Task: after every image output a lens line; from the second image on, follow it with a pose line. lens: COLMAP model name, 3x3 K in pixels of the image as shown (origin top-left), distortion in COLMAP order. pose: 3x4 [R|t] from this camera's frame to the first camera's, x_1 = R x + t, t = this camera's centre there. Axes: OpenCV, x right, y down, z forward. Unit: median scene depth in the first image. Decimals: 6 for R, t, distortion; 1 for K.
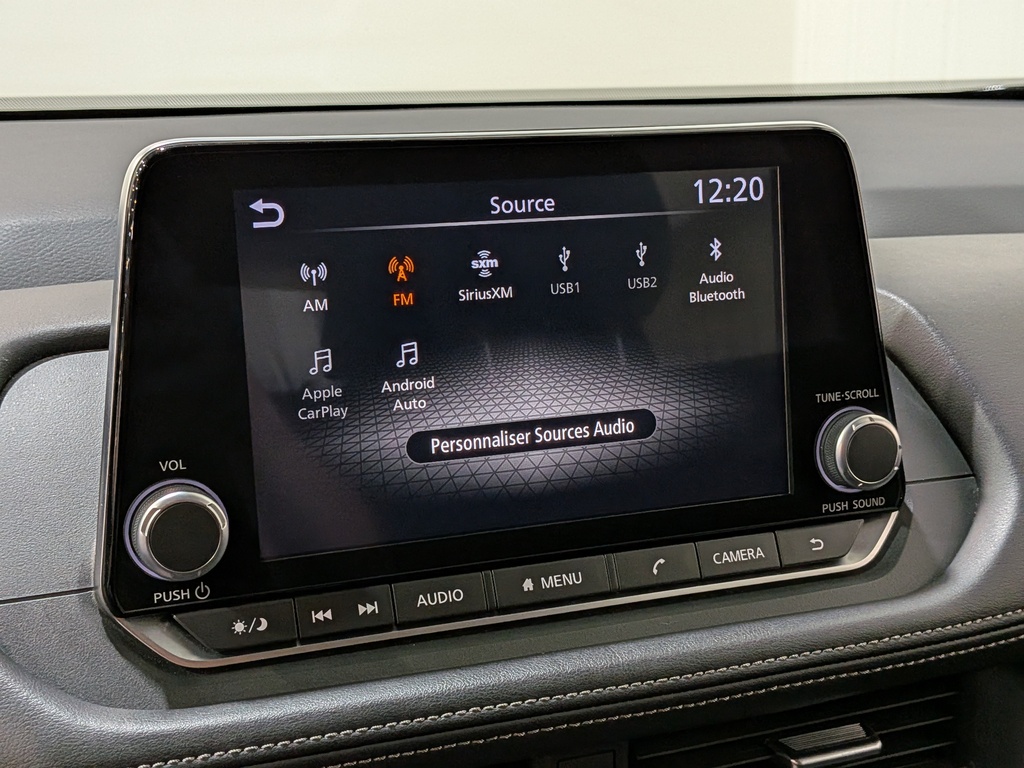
lens RADIAL K [[1486.0, 0, 505.2], [0, 1486.0, 385.2], [0, 0, 1]] dist [0.088879, 0.000000]
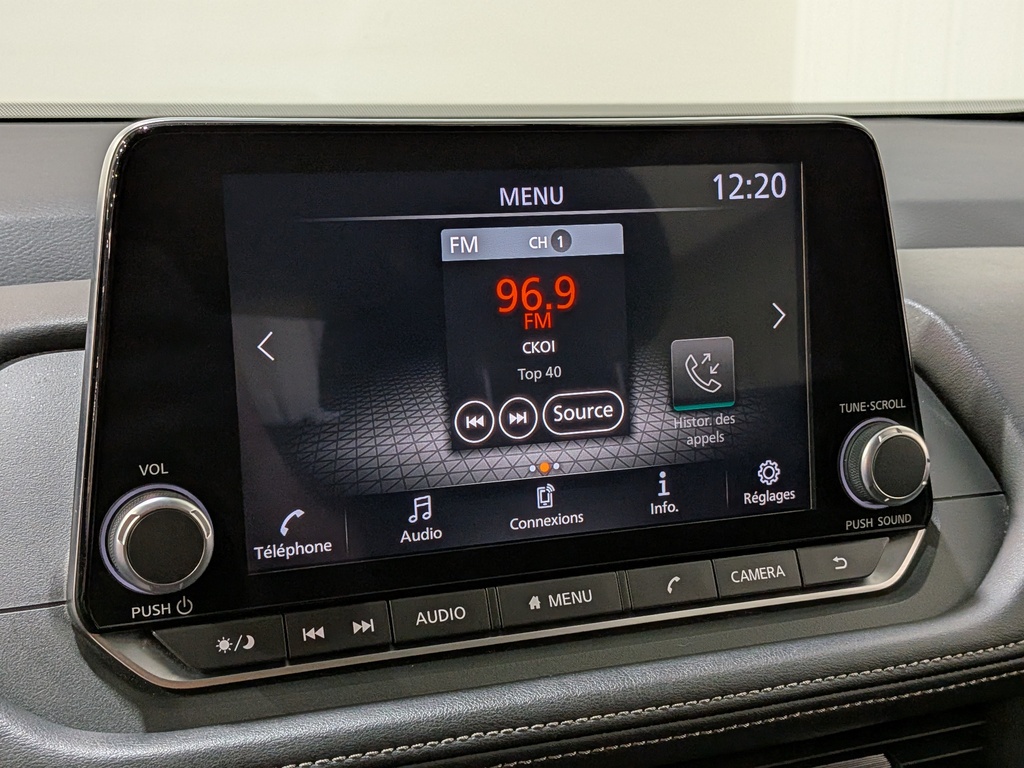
lens RADIAL K [[1486.0, 0, 520.9], [0, 1486.0, 406.9], [0, 0, 1]] dist [0.088879, 0.000000]
pose [[0.999874, 0.007757, 0.013822, -0.007326], [-0.007606, 0.999911, -0.010961, 0.021740], [-0.013906, 0.010854, 0.999844, 0.064472]]
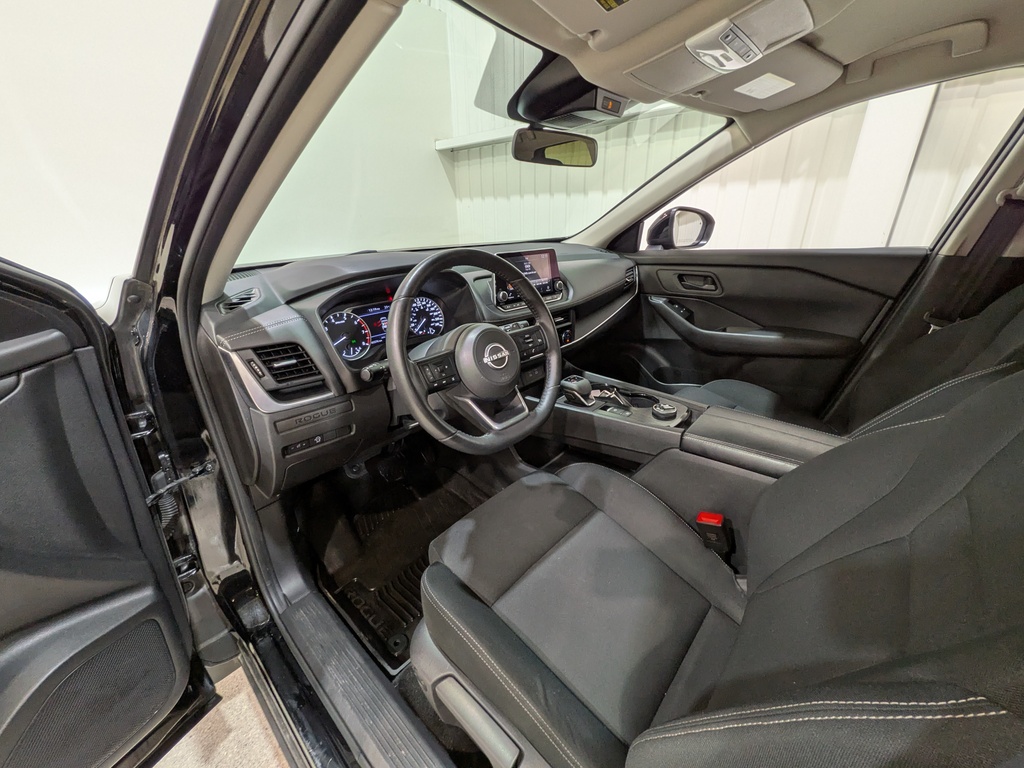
lens RADIAL K [[405.3, 0, 517.8], [0, 405.3, 377.9], [0, 0, 1]] dist [-0.001146, -0.000010]
pose [[0.919704, -0.158303, 0.359284, -1.034641], [0.106582, 0.981413, 0.159587, 0.188304], [-0.377869, -0.108480, 0.919482, -1.307156]]
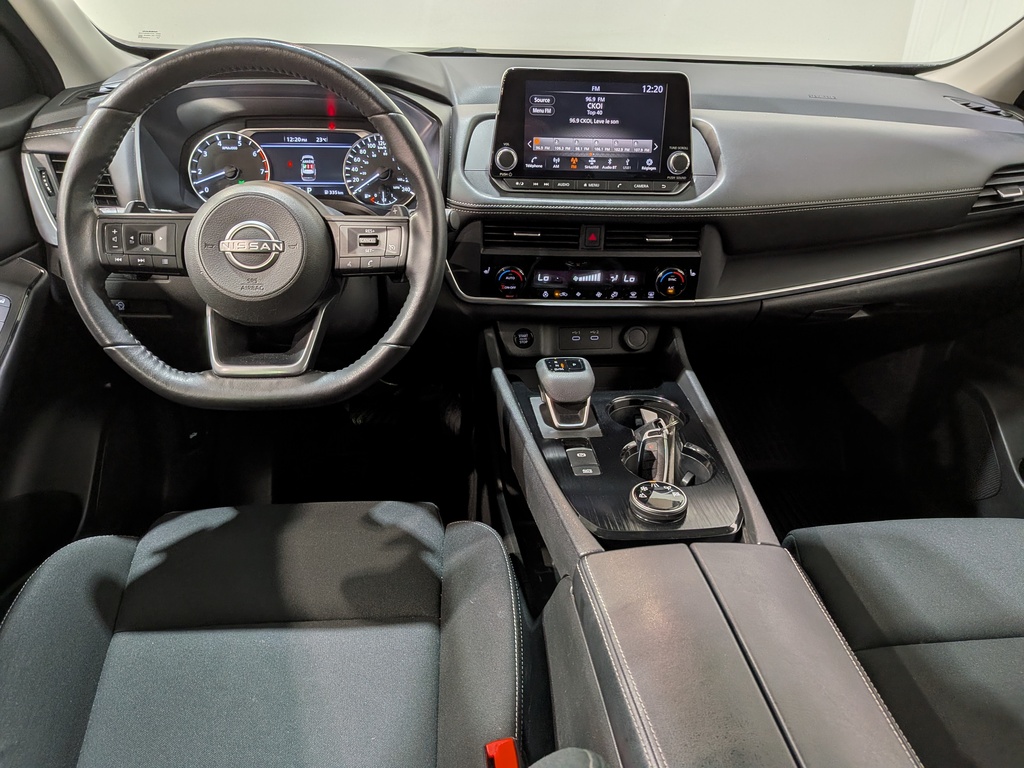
lens RADIAL K [[744.2, 0, 517.1], [0, 744.2, 382.6], [0, 0, 1]] dist [0.066135, -0.118749]
pose [[0.945555, 0.175409, -0.274149, 0.525650], [-0.106653, 0.962822, 0.248192, 0.172400], [0.307491, -0.205441, 0.929109, -1.180736]]
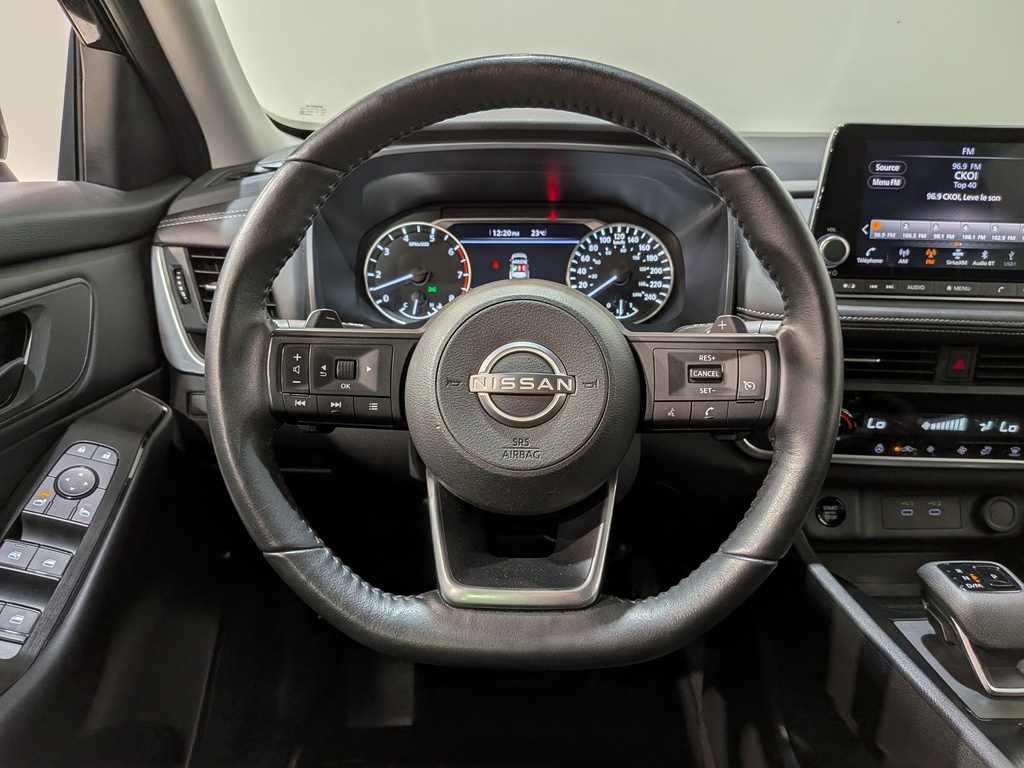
lens RADIAL K [[744.2, 0, 517.9], [0, 744.2, 378.1], [0, 0, 1]] dist [0.066135, -0.118749]
pose [[0.911692, 0.138585, -0.386797, -0.159717], [-0.106714, 0.988961, 0.102805, 0.249263], [0.396775, -0.052450, 0.916416, -0.654806]]
